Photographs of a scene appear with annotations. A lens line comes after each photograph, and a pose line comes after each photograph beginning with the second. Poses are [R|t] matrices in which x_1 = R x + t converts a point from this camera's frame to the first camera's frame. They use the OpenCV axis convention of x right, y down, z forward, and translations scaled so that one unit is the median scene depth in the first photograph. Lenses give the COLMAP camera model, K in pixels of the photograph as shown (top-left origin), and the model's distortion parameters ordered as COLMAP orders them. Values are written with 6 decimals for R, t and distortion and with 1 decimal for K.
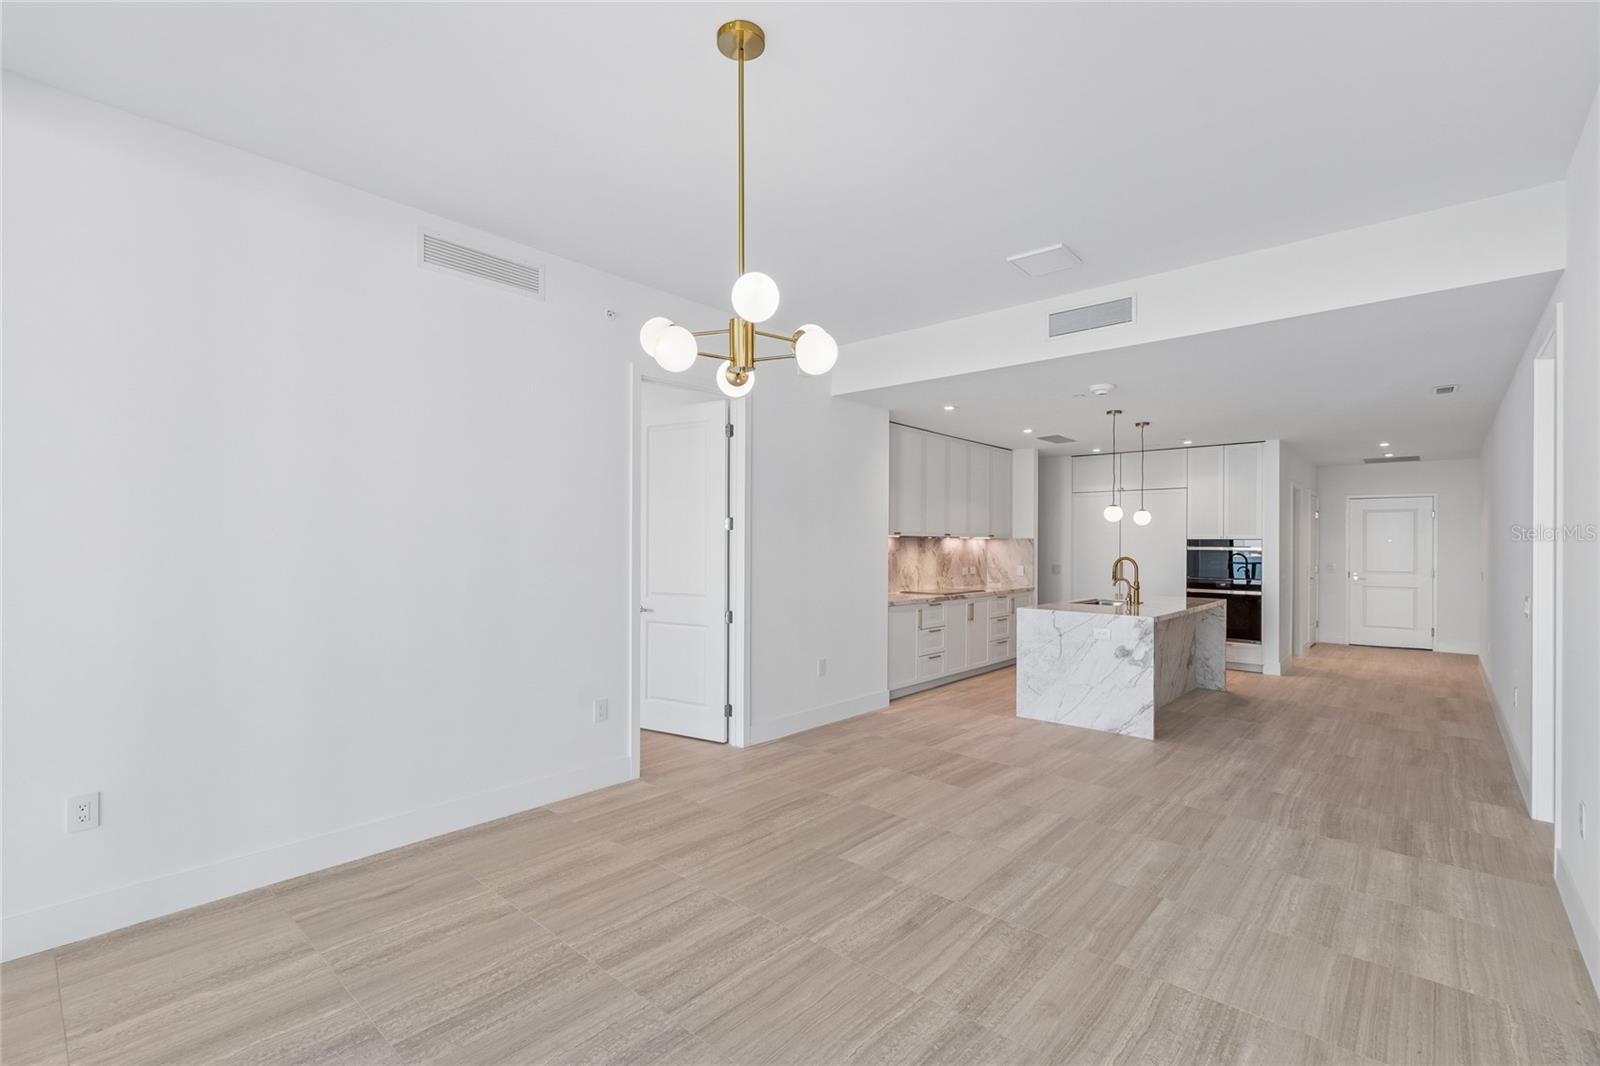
lens RADIAL K [[713.7, 0, 774.8], [0, 713.7, 546.3], [0, 0, 1]] dist [0.006137, -0.000600]
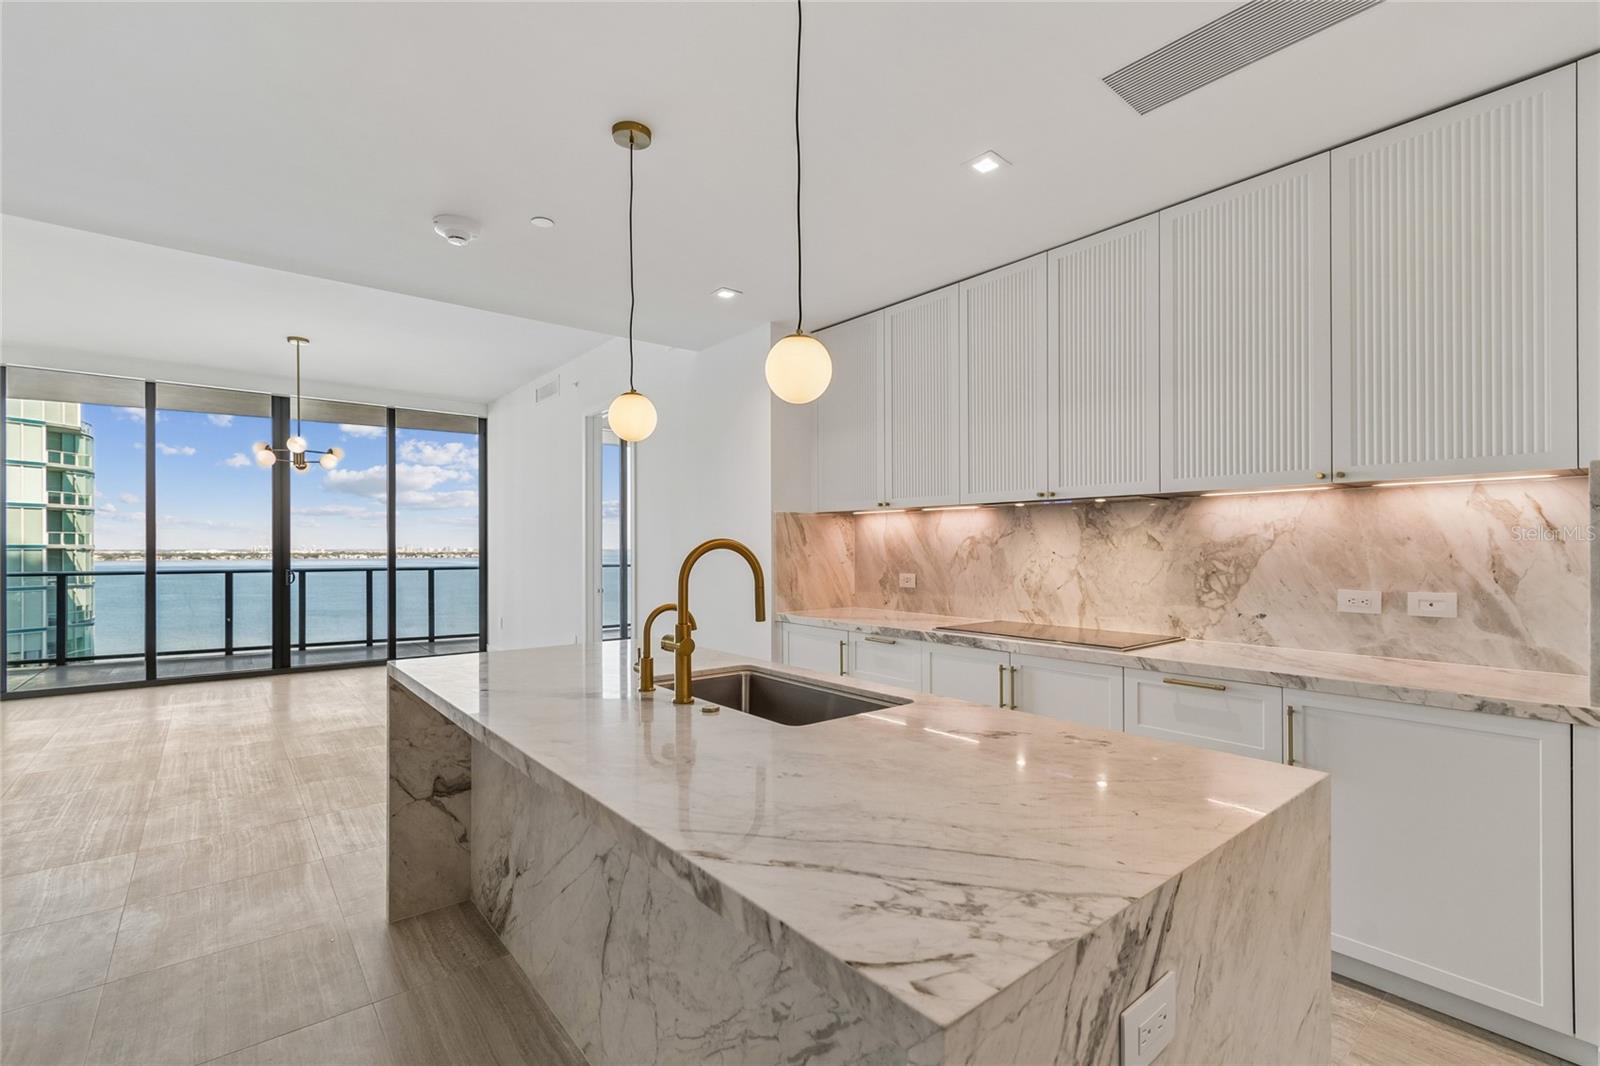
lens RADIAL K [[713.7, 0, 793.3], [0, 713.7, 543.5], [0, 0, 1]] dist [0.006137, -0.000600]
pose [[-0.134517, -0.011607, -0.990843, 0.643824], [-0.005126, 0.999926, -0.011017, 0.016680], [0.990898, 0.003597, -0.134566, 0.883839]]
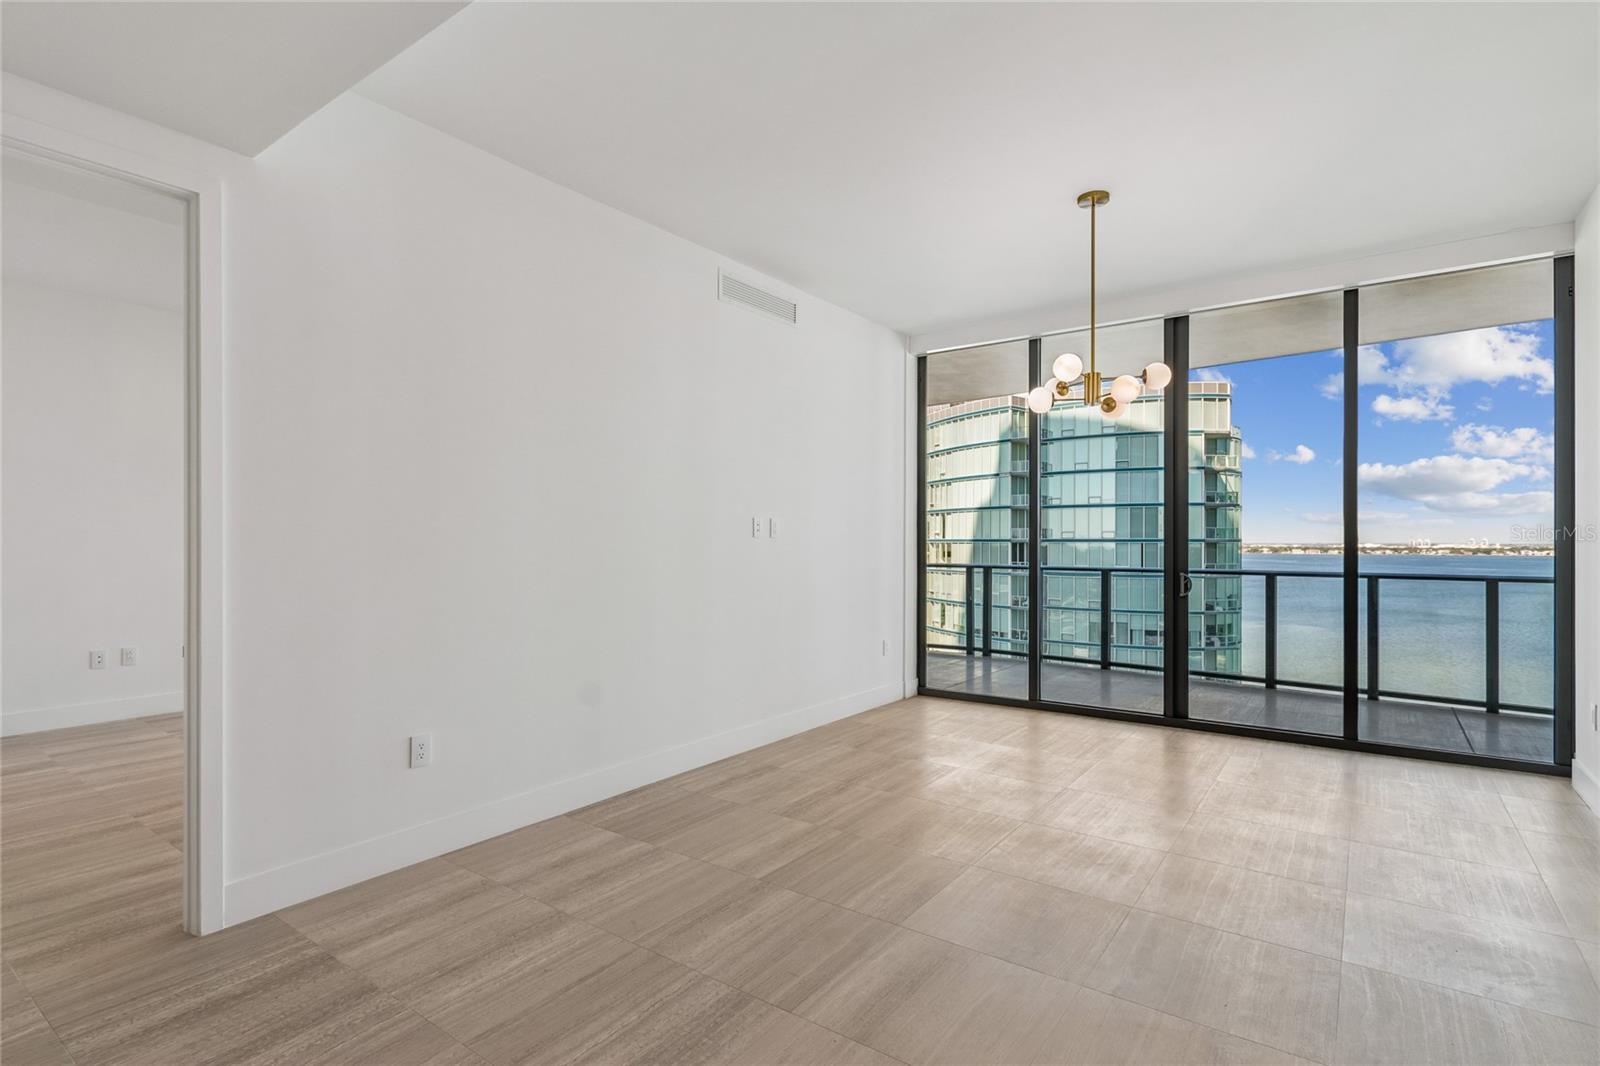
lens RADIAL K [[779.8, 0, 797.8], [0, 779.8, 532.9], [0, 0, 1]] dist [0.003195, 0.001504]
pose [[-0.992535, -0.007507, -0.121730, 0.227789], [-0.006683, 0.999952, -0.007171, 0.017030], [0.121777, -0.006303, -0.992537, 0.742956]]
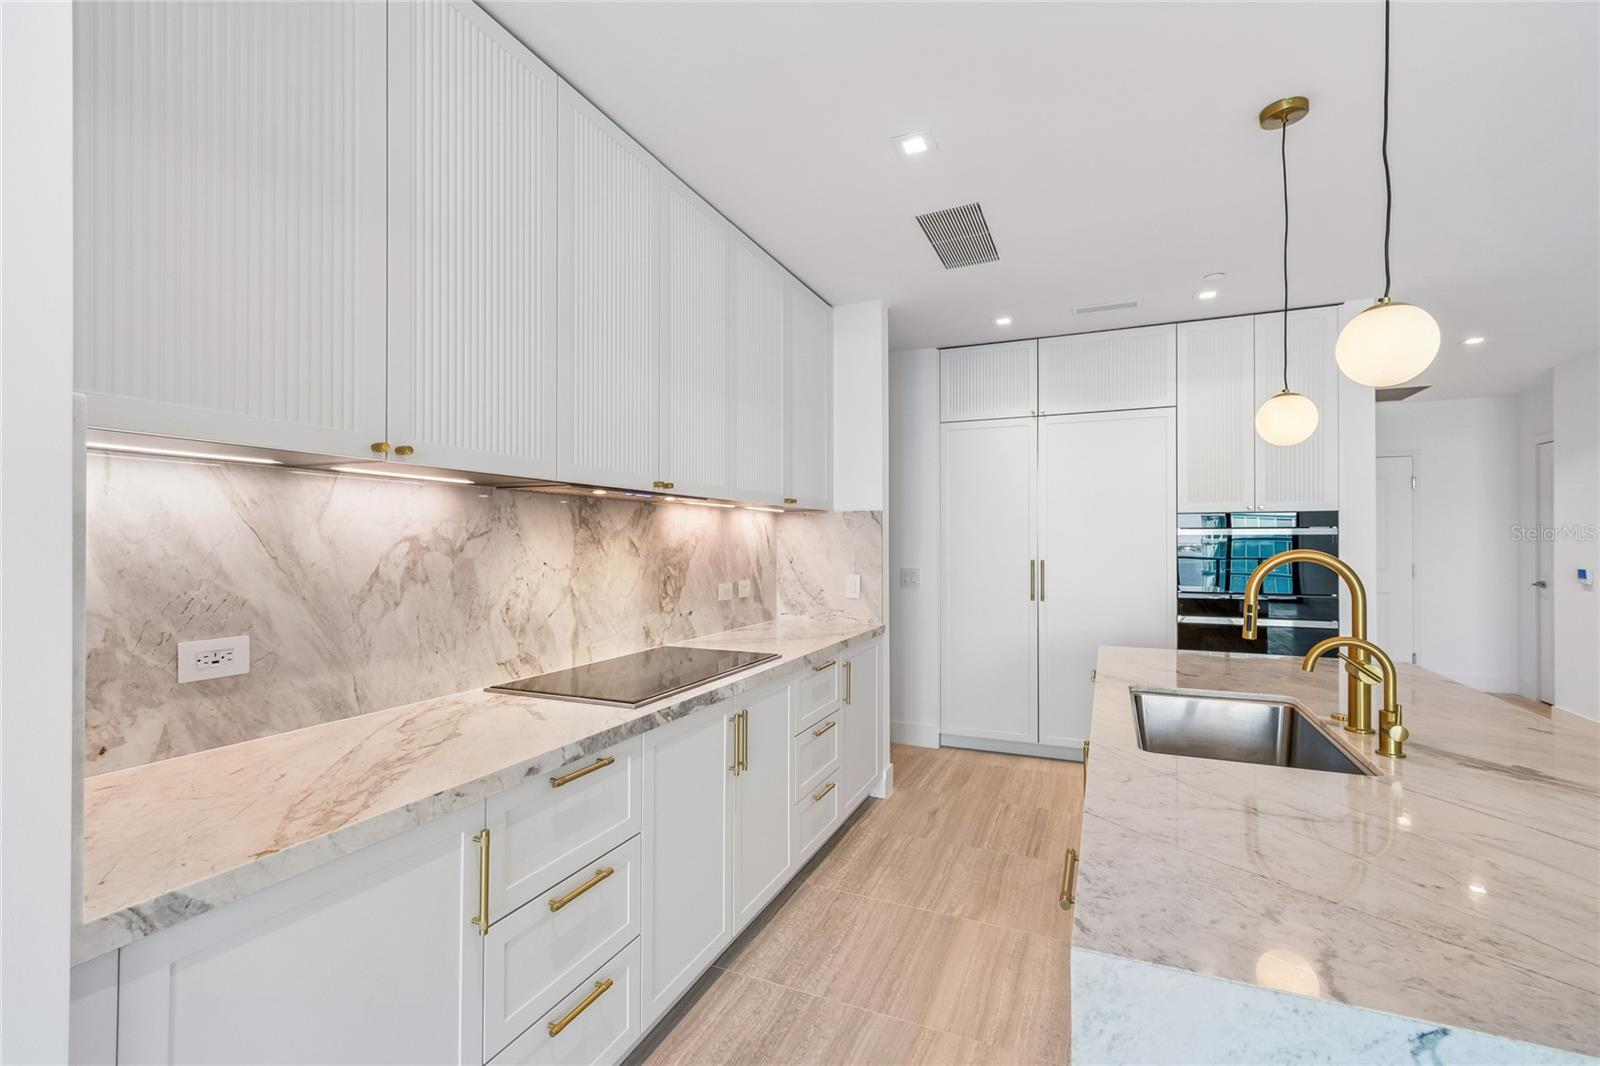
lens RADIAL K [[713.7, 0, 796.6], [0, 713.7, 538.9], [0, 0, 1]] dist [0.006137, -0.000600]
pose [[0.942482, -0.006984, 0.334185, 0.187772], [0.010425, 0.999909, -0.008505, 0.010082], [-0.334095, 0.011499, 0.942469, 0.671030]]
